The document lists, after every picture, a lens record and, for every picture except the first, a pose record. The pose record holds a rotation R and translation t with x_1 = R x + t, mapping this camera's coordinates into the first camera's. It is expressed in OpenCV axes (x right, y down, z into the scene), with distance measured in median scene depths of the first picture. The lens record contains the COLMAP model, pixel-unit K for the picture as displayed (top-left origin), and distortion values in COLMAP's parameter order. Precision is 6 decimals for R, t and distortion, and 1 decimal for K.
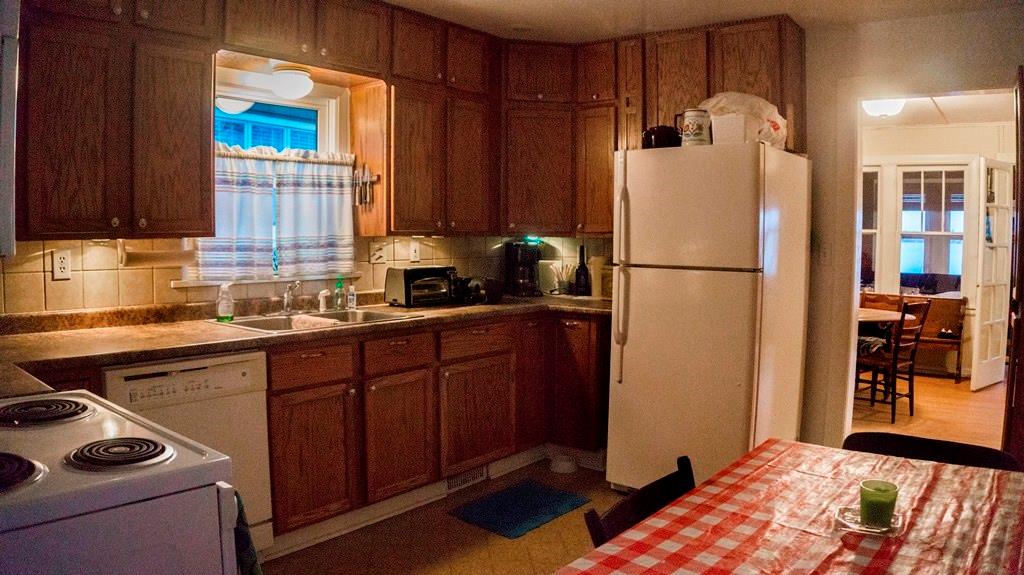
lens RADIAL K [[721.9, 0, 512.0], [0, 721.9, 287.5], [0, 0, 1]] dist [-0.234542, 0.100811]
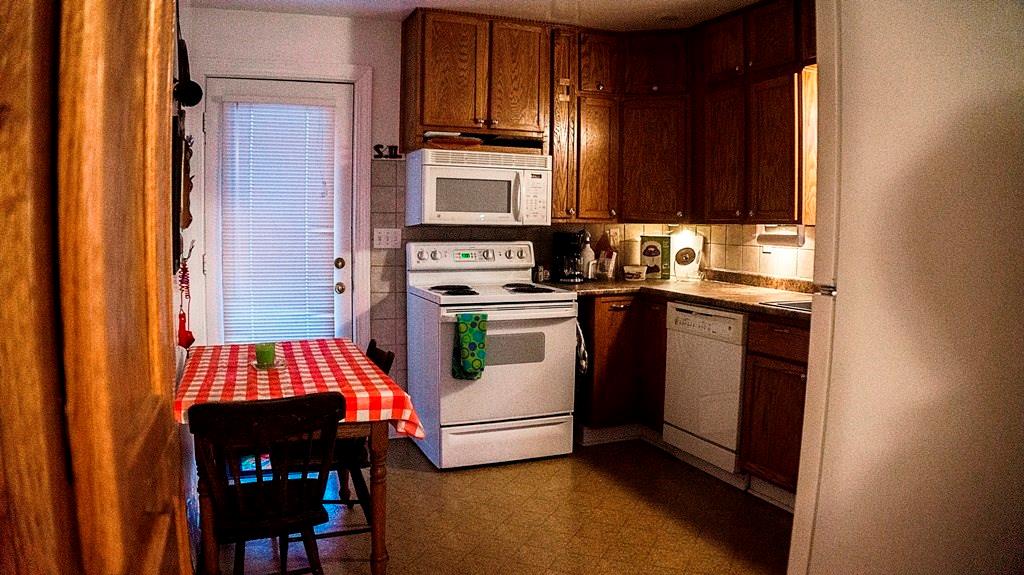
lens RADIAL K [[721.9, 0, 512.0], [0, 721.9, 287.5], [0, 0, 1]] dist [-0.234542, 0.100811]
pose [[-0.453748, 0.069820, -0.888391, 0.972152], [-0.078179, 0.989963, 0.117733, -0.075344], [0.887694, 0.122875, -0.443735, 1.212903]]
